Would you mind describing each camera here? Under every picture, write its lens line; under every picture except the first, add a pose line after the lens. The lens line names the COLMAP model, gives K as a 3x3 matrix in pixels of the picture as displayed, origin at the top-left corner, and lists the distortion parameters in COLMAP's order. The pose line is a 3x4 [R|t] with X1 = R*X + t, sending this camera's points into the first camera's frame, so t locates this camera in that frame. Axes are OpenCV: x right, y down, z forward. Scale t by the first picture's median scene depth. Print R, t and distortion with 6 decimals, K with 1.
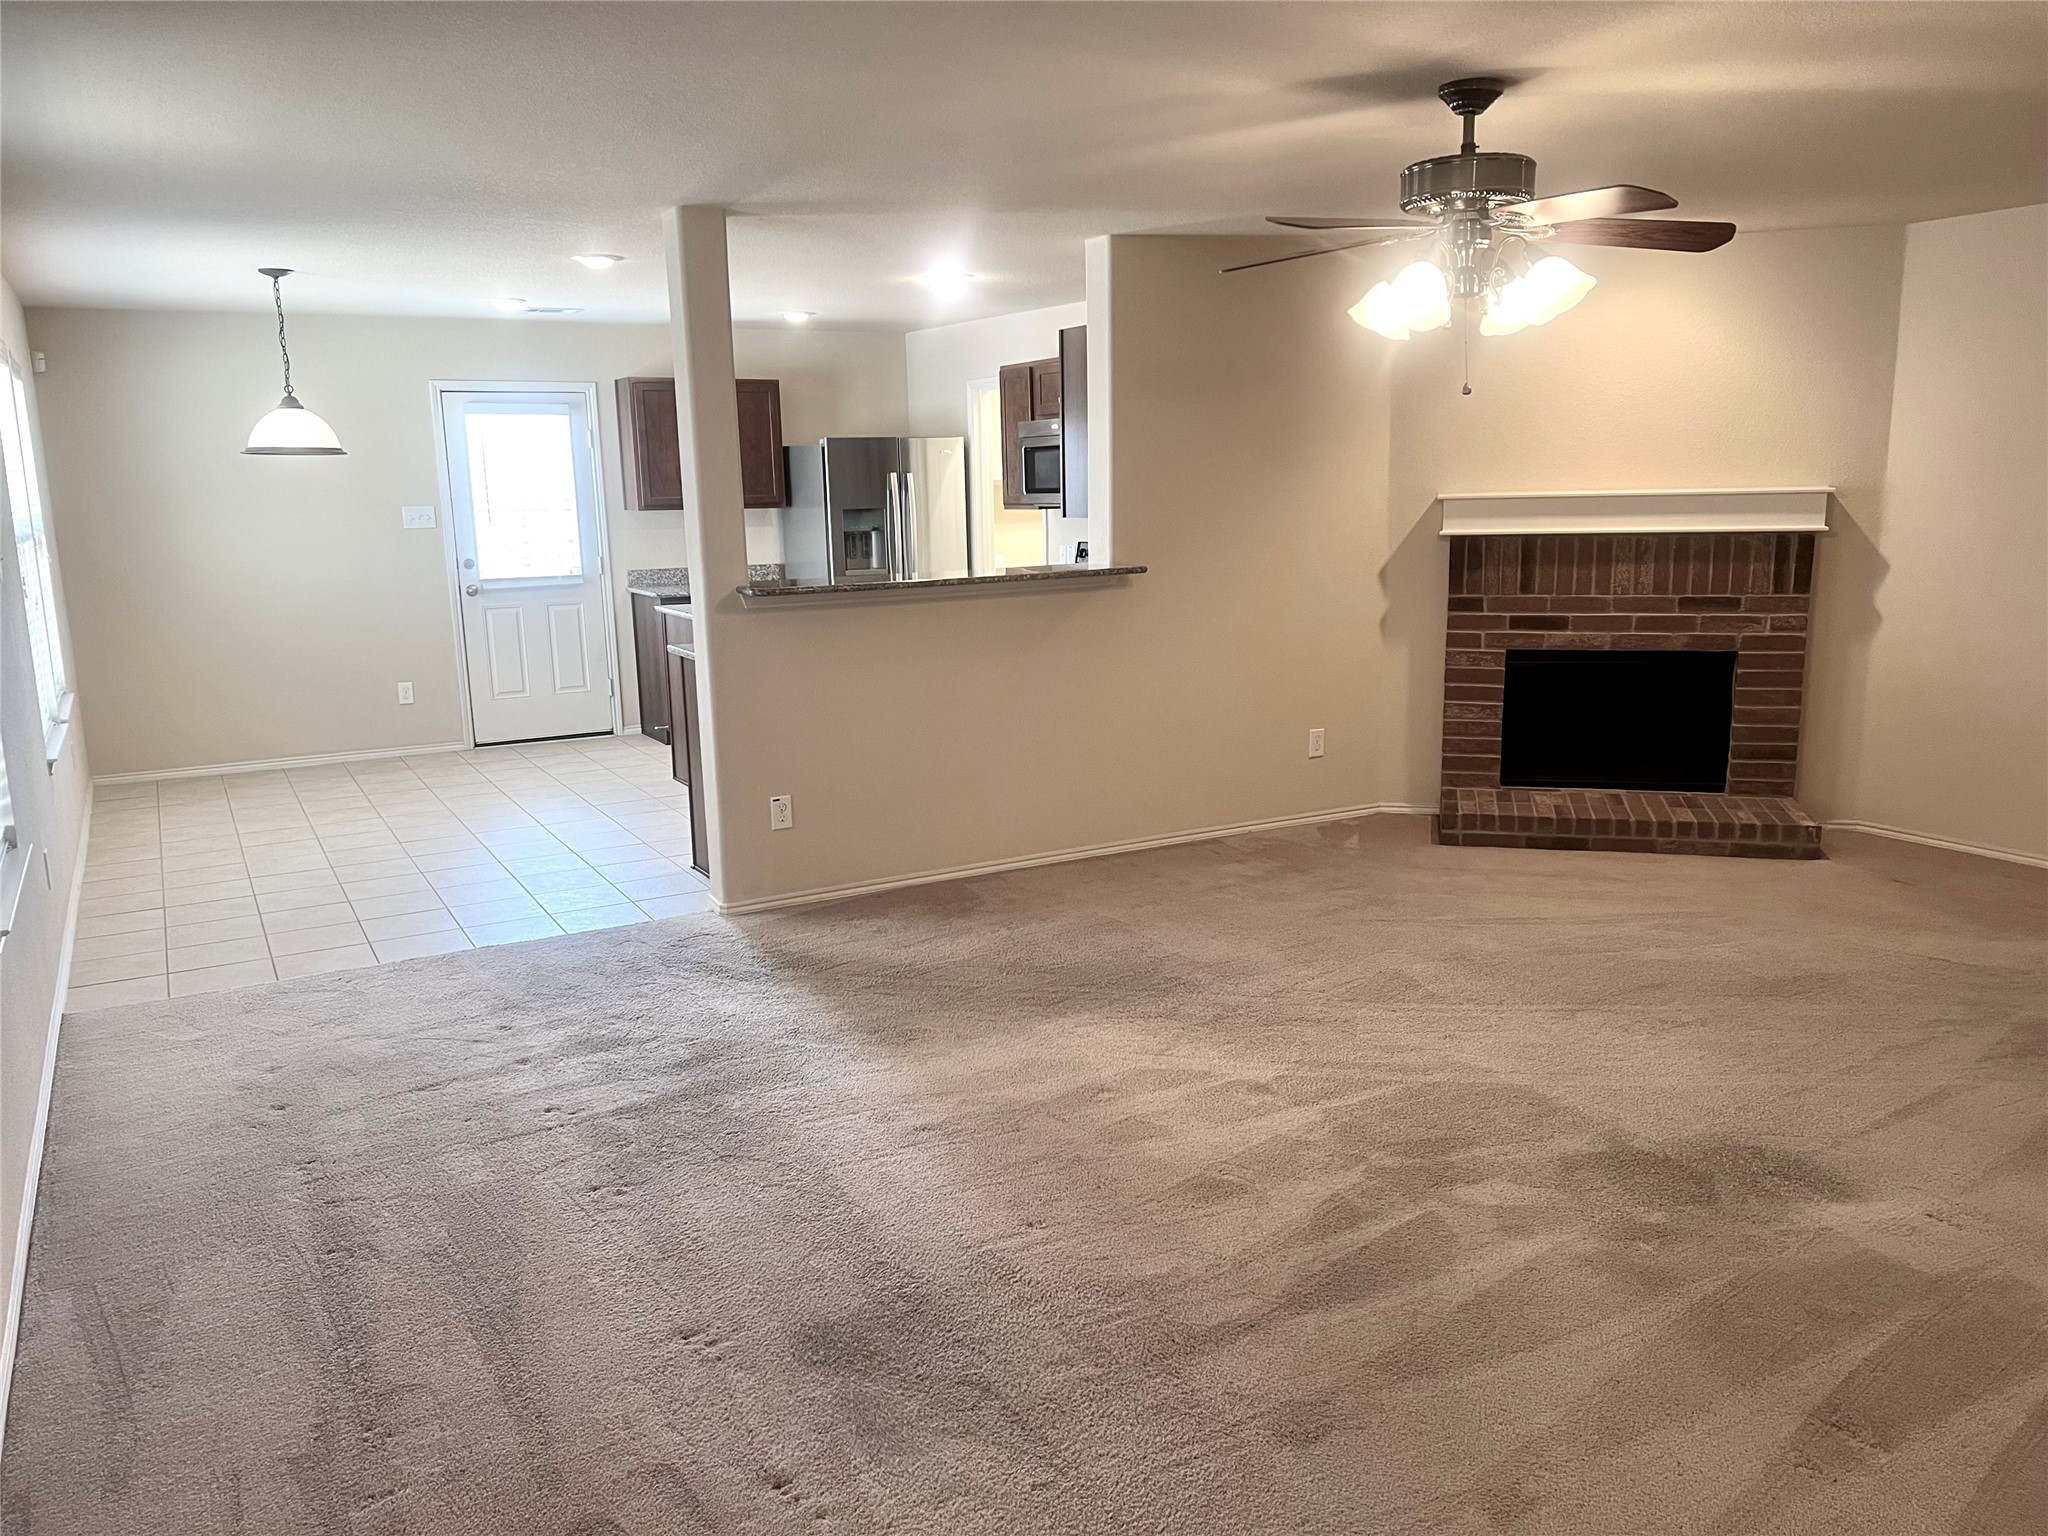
lens RADIAL K [[1540.1, 0, 1024.0], [0, 1540.1, 768.0], [0, 0, 1]] dist [0.049429, -0.035593]
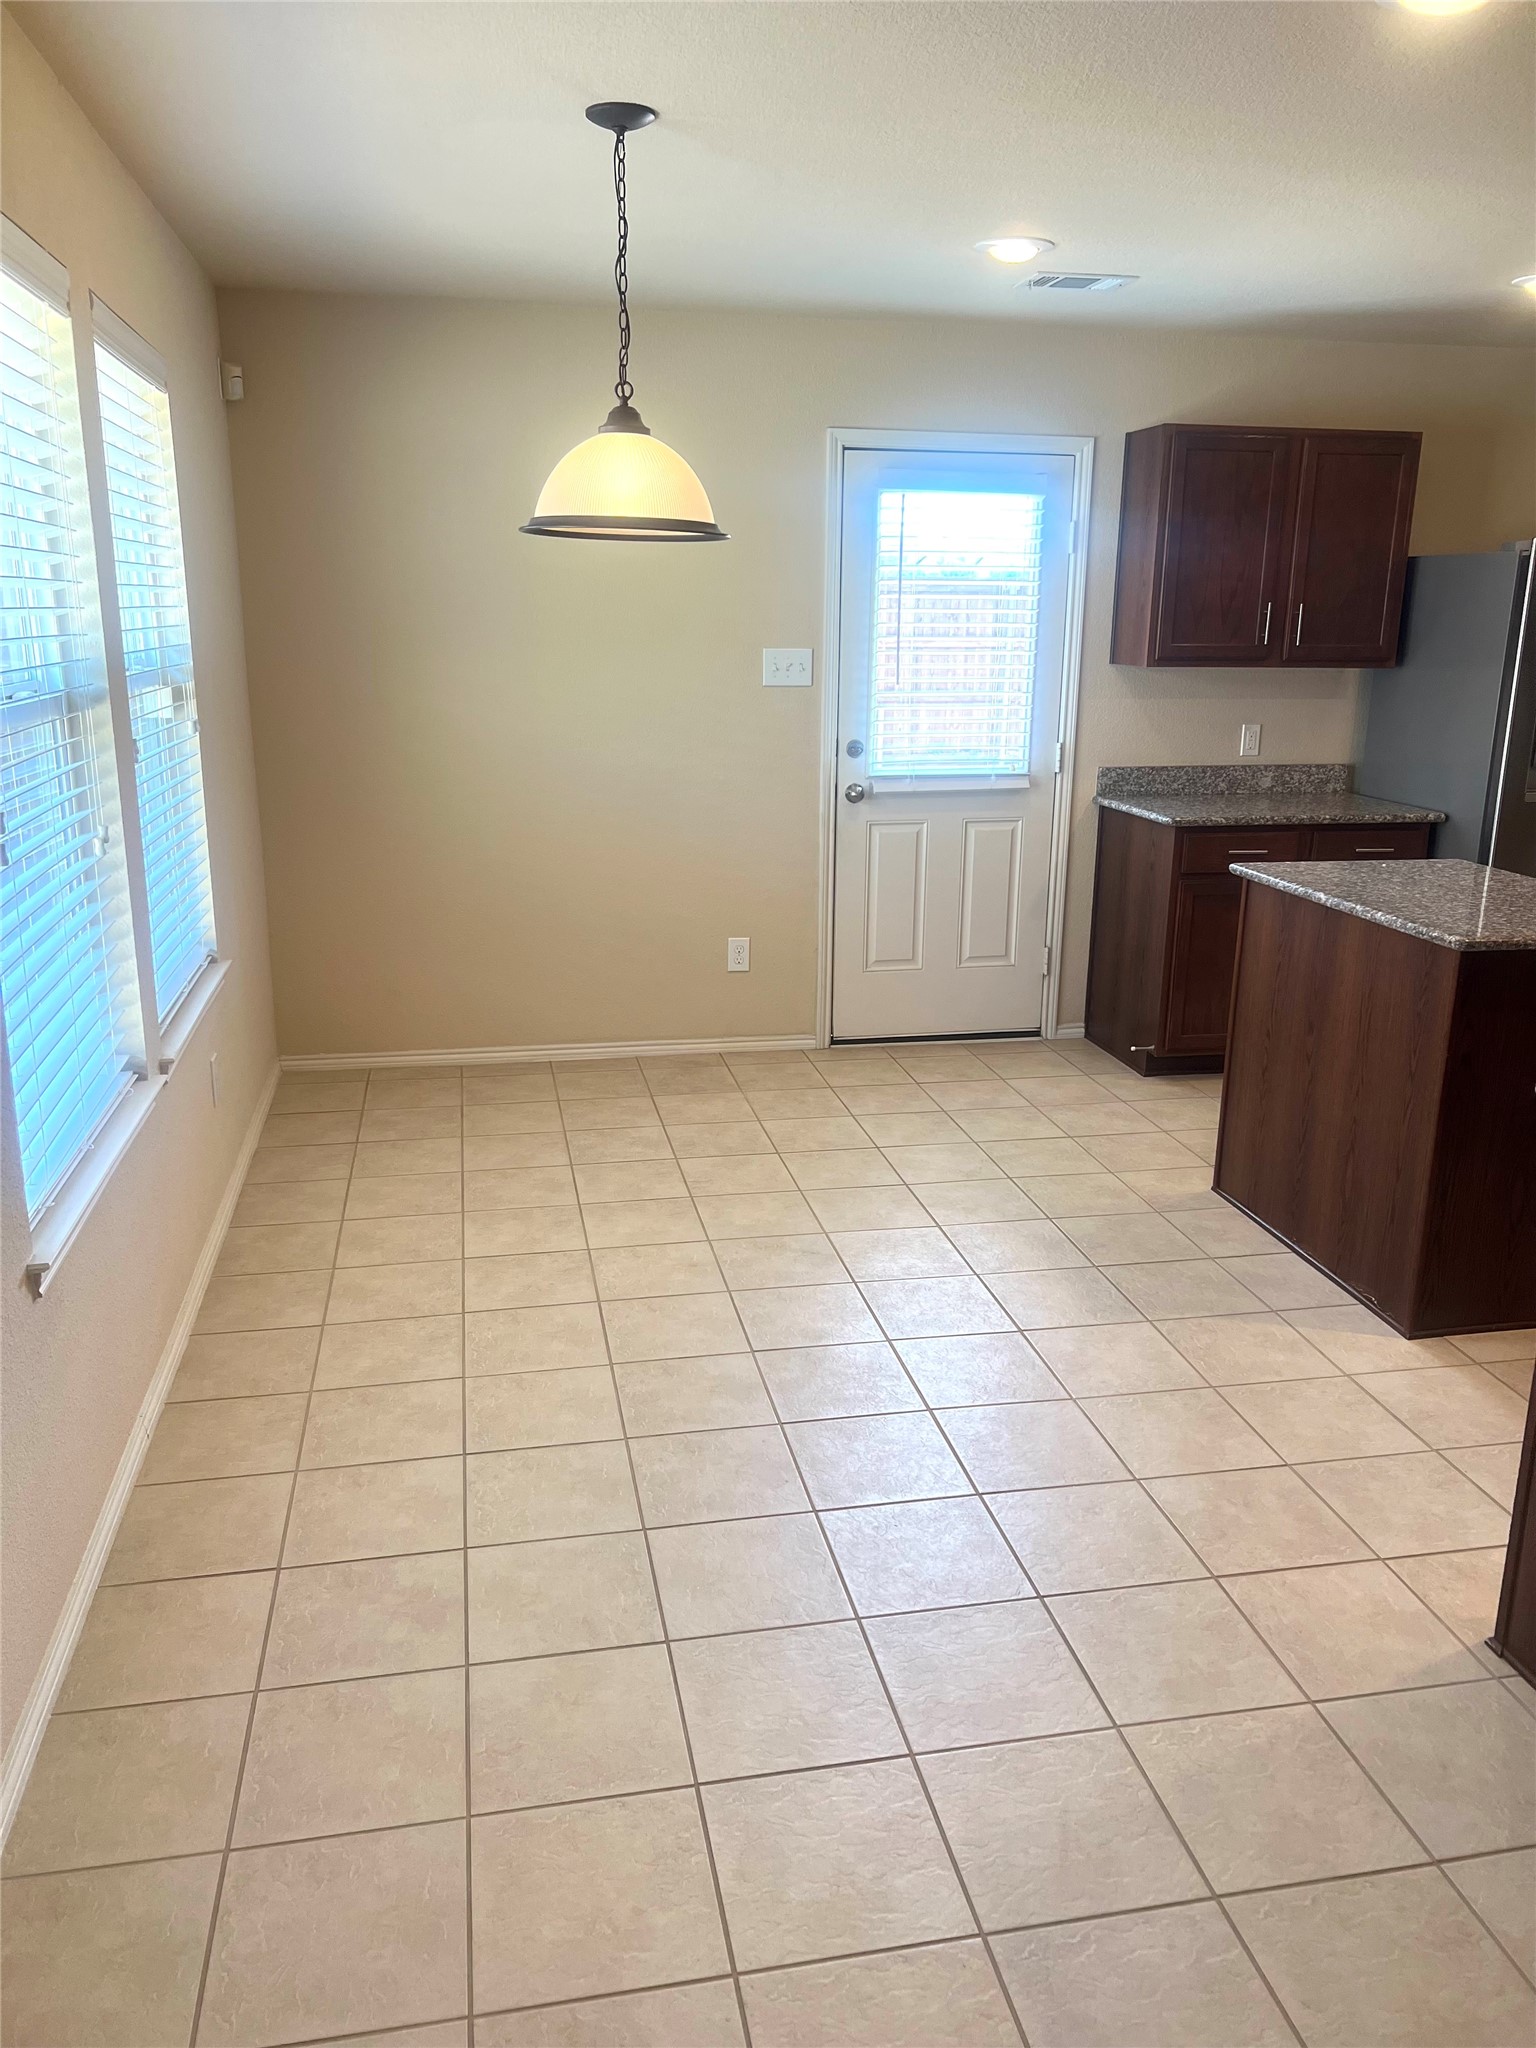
lens RADIAL K [[1530.5, 0, 769.9], [0, 1530.5, 1006.1], [0, 0, 1]] dist [0.148189, -0.311038]
pose [[0.950005, 0.106657, -0.293452, -0.350956], [-0.088317, 0.993258, 0.075094, -0.127985], [0.299483, -0.045423, 0.953020, 0.718891]]
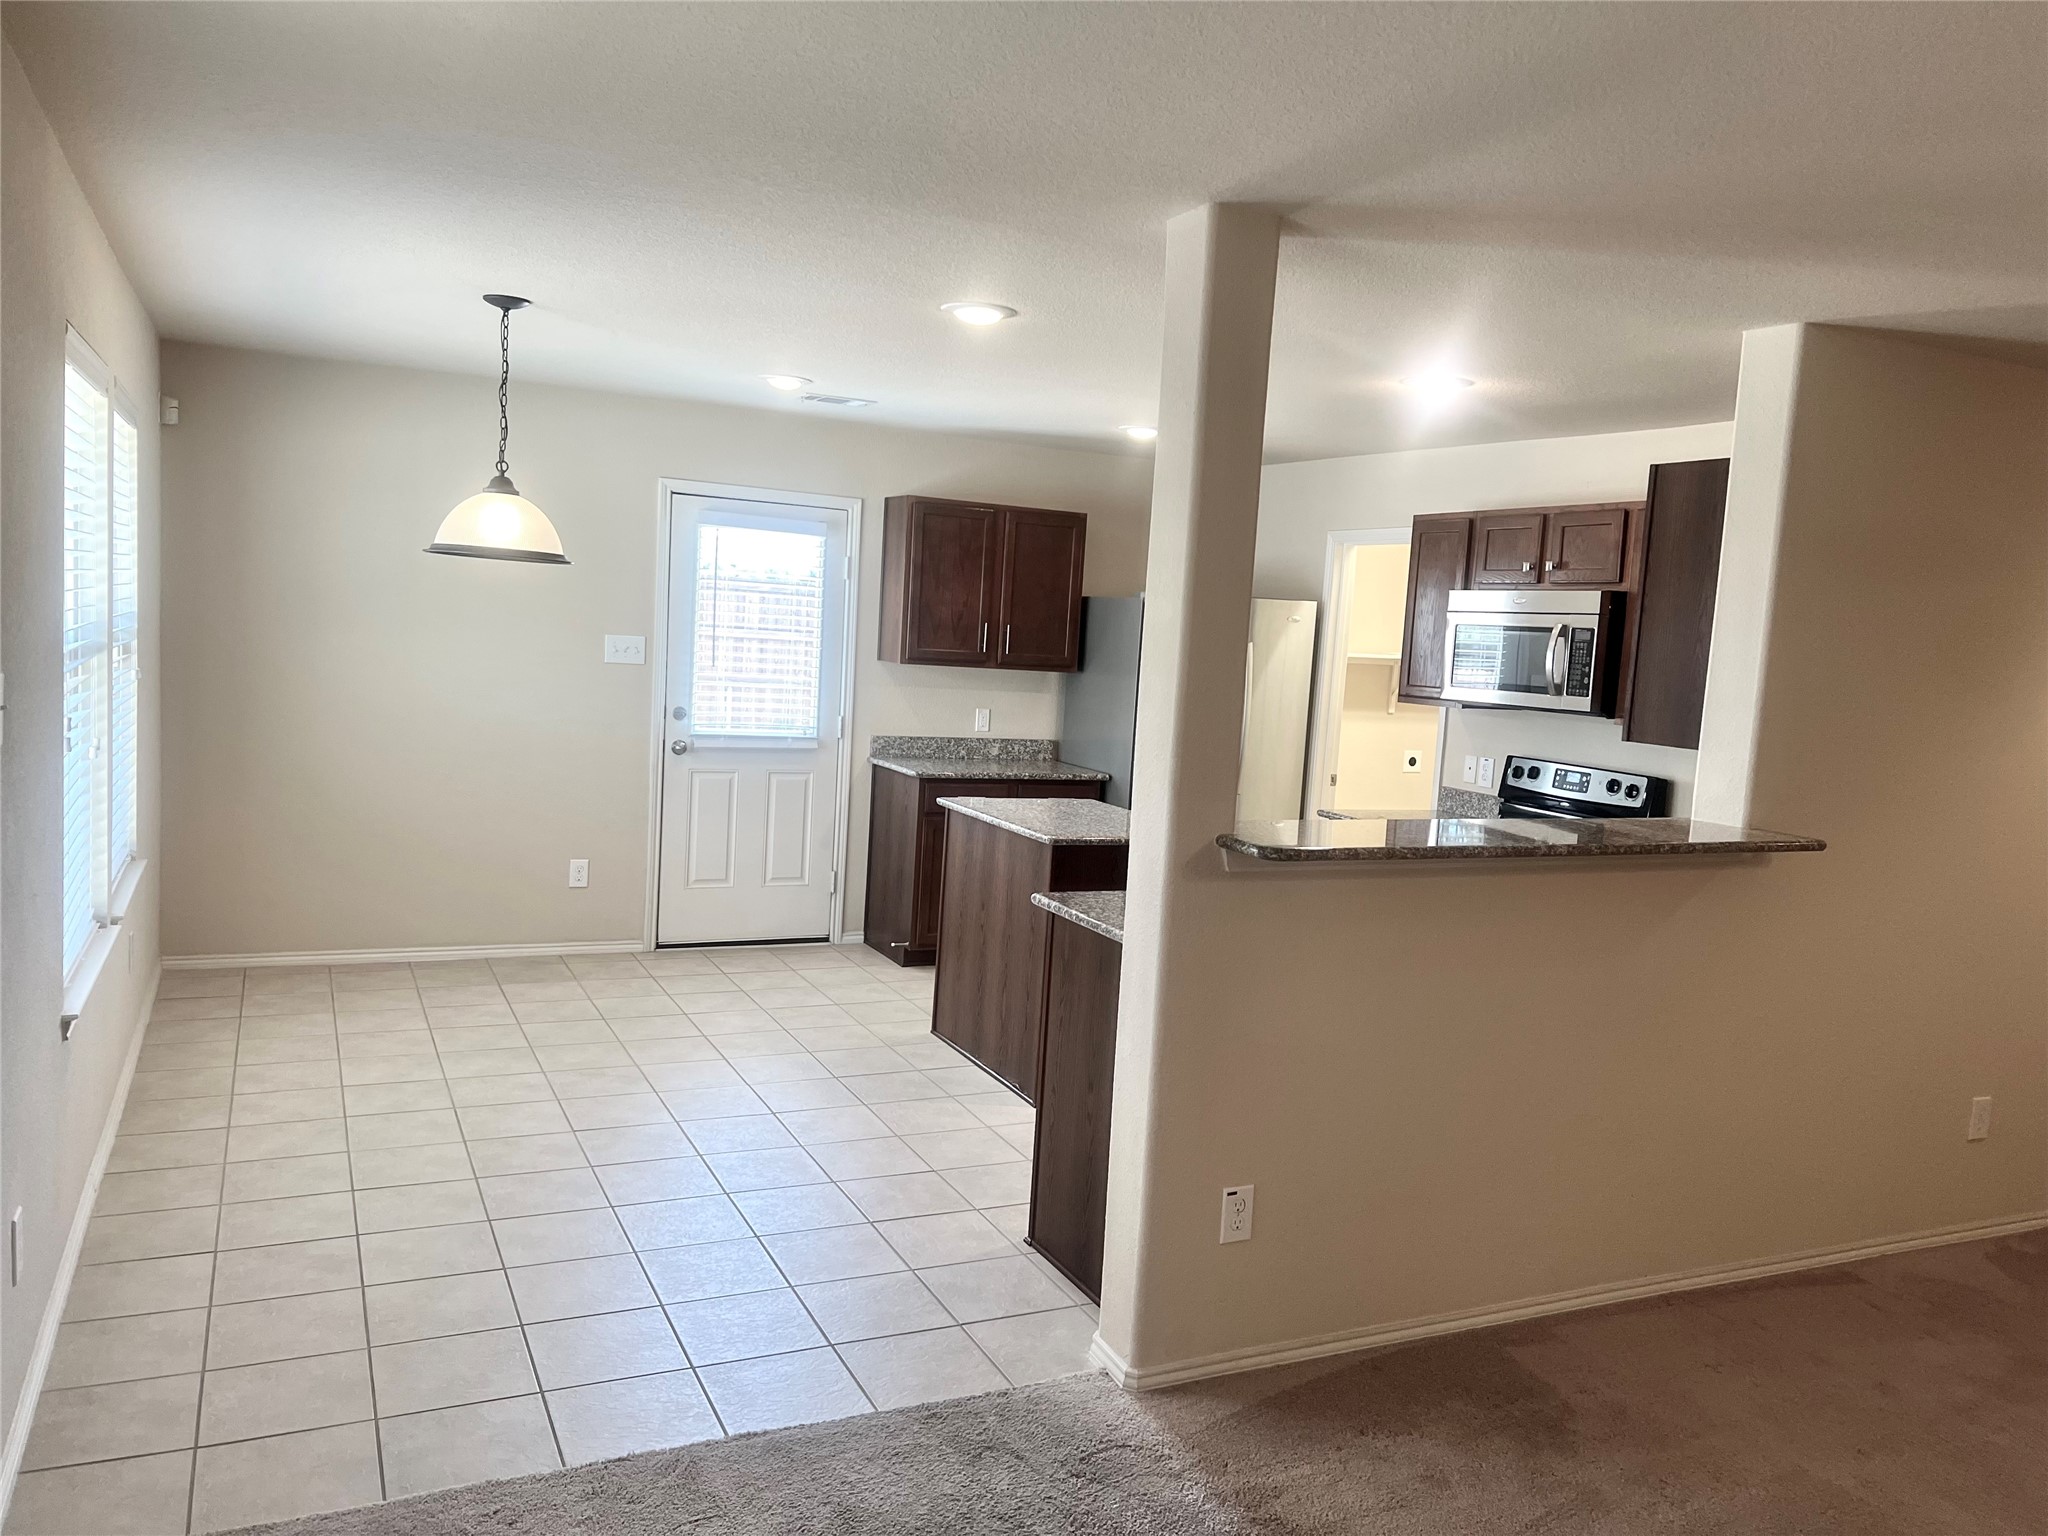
lens RADIAL K [[1546.3, 0, 1053.9], [0, 1546.3, 776.2], [0, 0, 1]] dist [0.076762, -0.087495]
pose [[0.995025, 0.087528, -0.047576, -0.228722], [-0.091515, 0.991787, -0.089349, -0.083354], [0.039365, 0.093259, 0.994863, 0.413272]]
